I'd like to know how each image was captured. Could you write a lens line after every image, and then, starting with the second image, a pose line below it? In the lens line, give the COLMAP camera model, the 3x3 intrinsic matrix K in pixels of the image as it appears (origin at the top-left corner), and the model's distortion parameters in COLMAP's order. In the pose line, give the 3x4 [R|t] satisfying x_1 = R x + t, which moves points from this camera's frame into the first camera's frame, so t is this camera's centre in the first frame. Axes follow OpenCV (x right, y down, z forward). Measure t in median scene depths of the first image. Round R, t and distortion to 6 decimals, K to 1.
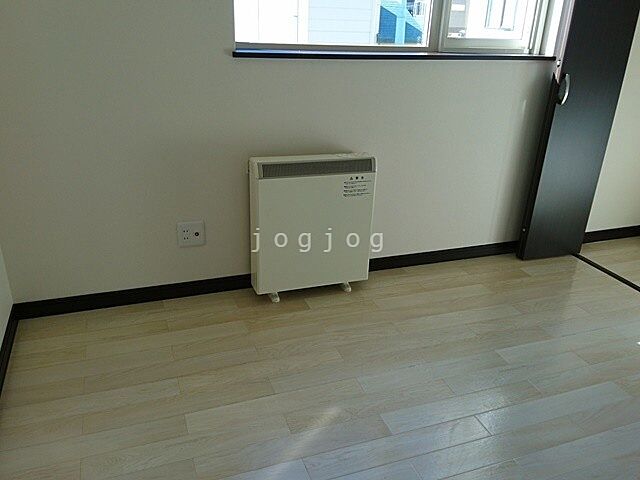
lens RADIAL K [[522.1, 0, 319.9], [0, 522.1, 238.1], [0, 0, 1]] dist [0.119960, -0.108031]
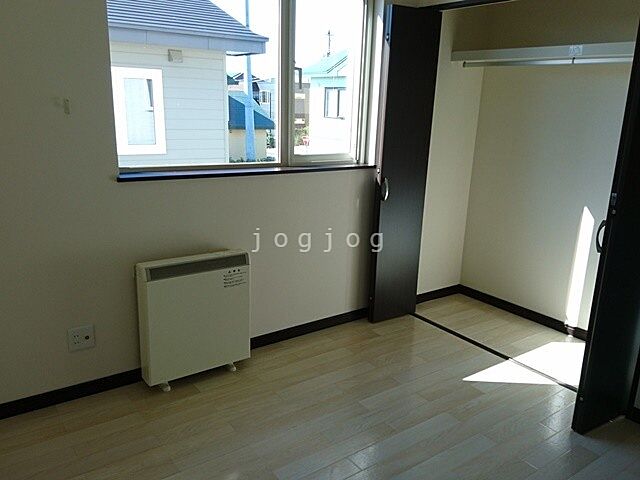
lens RADIAL K [[522.1, 0, 328.7], [0, 522.1, 243.5], [0, 0, 1]] dist [0.119960, -0.108031]
pose [[0.959109, -0.076482, 0.272509, -0.039235], [0.110873, 0.987377, -0.113109, -0.018080], [-0.260418, 0.138697, 0.955482, -0.184825]]
